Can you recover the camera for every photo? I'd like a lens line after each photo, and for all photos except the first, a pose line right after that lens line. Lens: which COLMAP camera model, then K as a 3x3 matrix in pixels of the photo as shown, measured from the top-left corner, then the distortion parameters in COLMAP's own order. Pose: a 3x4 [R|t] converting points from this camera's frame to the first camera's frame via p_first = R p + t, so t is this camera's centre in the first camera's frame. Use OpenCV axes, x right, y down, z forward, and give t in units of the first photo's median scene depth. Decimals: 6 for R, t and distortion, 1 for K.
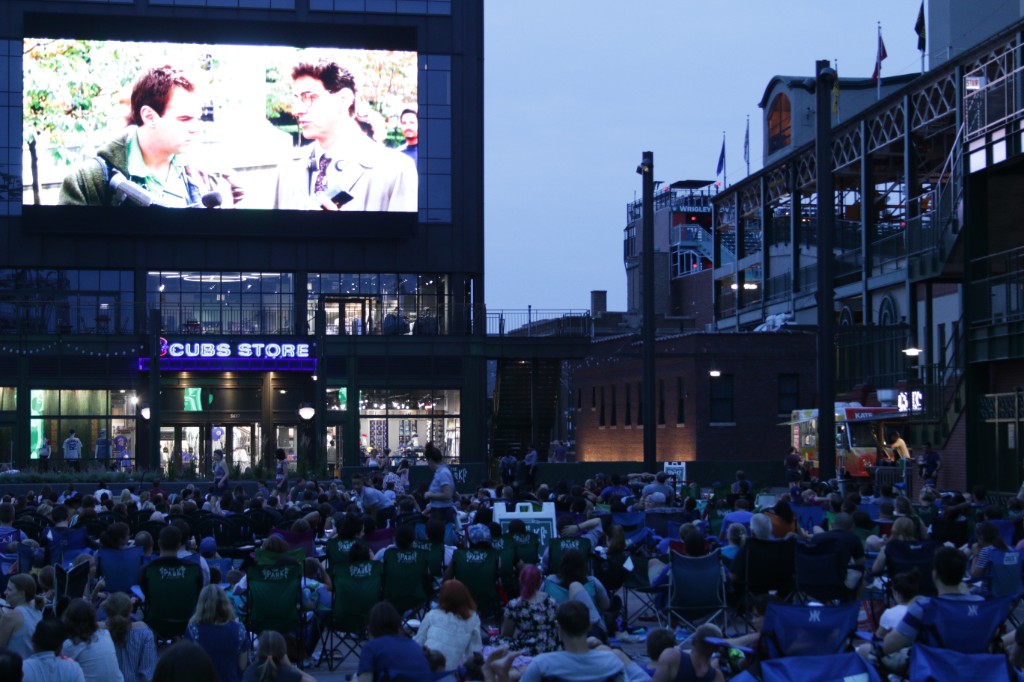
lens RADIAL K [[2071.3, 0, 513.7], [0, 2071.3, 341.2], [0, 0, 1]] dist [-0.001859, 0.000000]
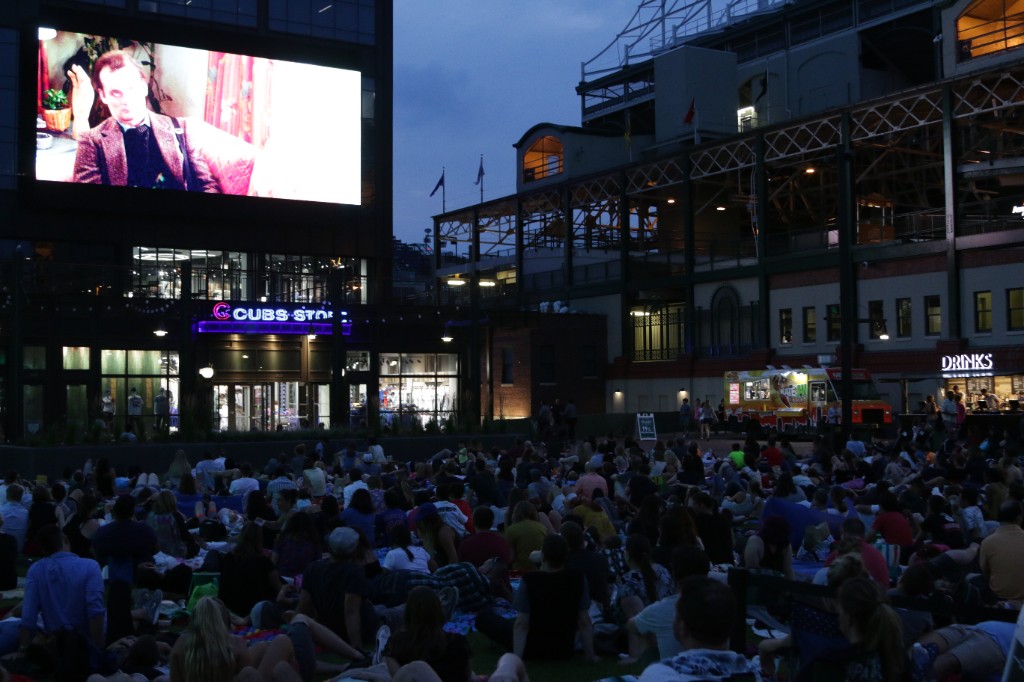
lens RADIAL K [[1297.7, 0, 516.1], [0, 1297.7, 346.4], [0, 0, 1]] dist [-0.148670, 0.000000]
pose [[0.915559, 0.010720, 0.402042, -0.294350], [-0.014456, 0.999876, 0.006258, 0.014469], [-0.401925, -0.011542, 0.915600, 0.318759]]
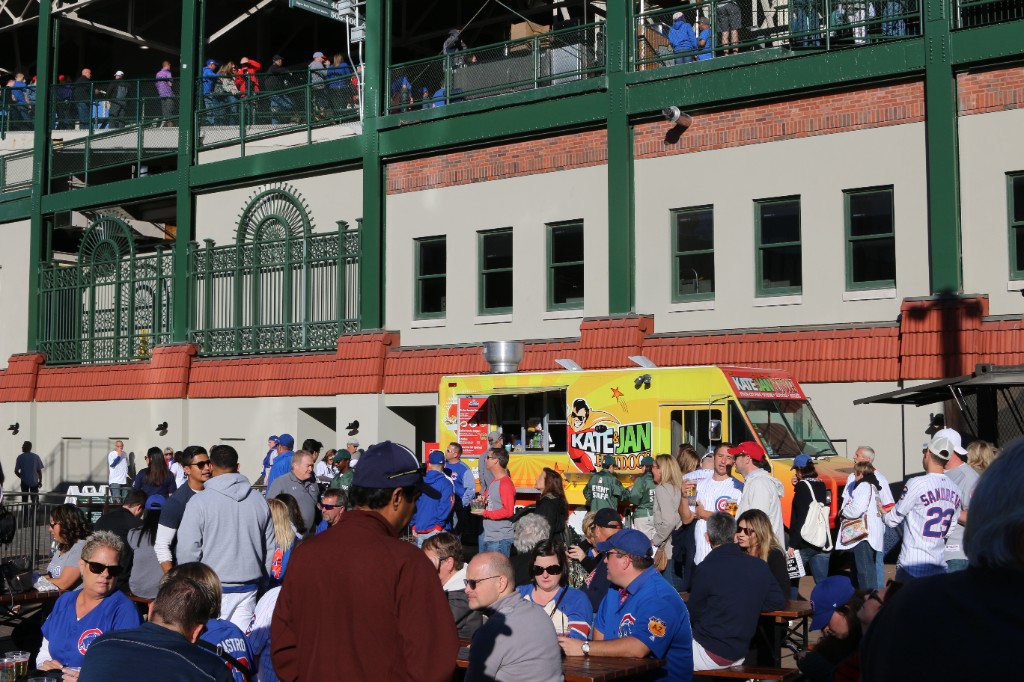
lens RADIAL K [[1345.5, 0, 531.5], [0, 1345.5, 356.5], [0, 0, 1]] dist [-0.133059, 0.000000]
pose [[0.660250, 0.049061, 0.749442, -0.053764], [-0.037905, 0.998769, -0.031989, 0.036482], [-0.750089, -0.007287, 0.661297, 0.751018]]
